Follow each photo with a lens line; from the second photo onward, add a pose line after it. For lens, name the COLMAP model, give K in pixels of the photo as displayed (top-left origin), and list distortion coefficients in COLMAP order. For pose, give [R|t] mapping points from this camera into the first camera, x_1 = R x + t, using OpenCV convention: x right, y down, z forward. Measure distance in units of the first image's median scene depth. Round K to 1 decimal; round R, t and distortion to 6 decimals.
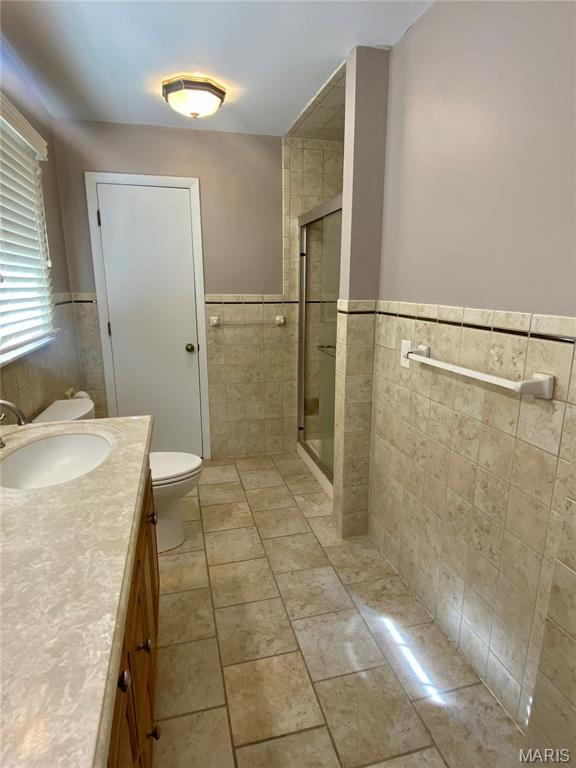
lens RADIAL K [[426.9, 0, 294.8], [0, 426.9, 389.7], [0, 0, 1]] dist [0.006220, -0.026611]
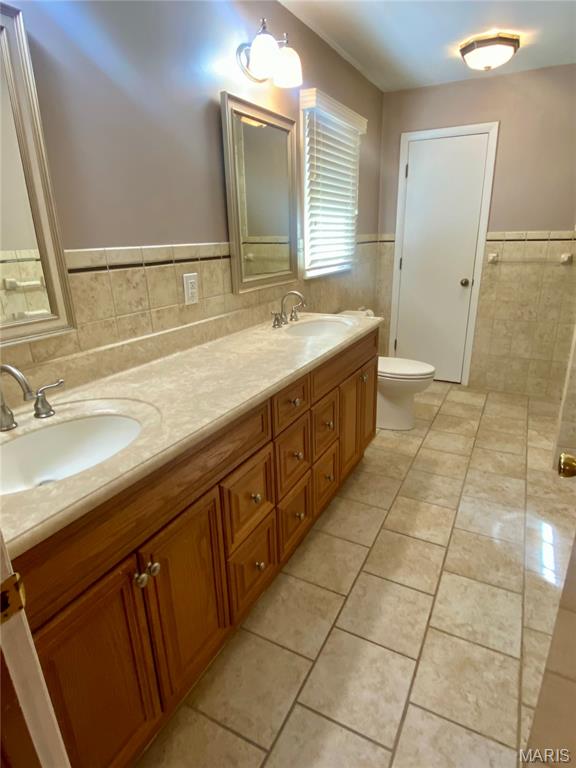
lens RADIAL K [[426.9, 0, 280.5], [0, 426.9, 387.6], [0, 0, 1]] dist [0.006220, -0.026611]
pose [[0.716859, 0.206495, -0.665937, 0.255748], [-0.131495, 0.978036, 0.161721, 0.065928], [0.684706, -0.028364, 0.728268, -0.186658]]
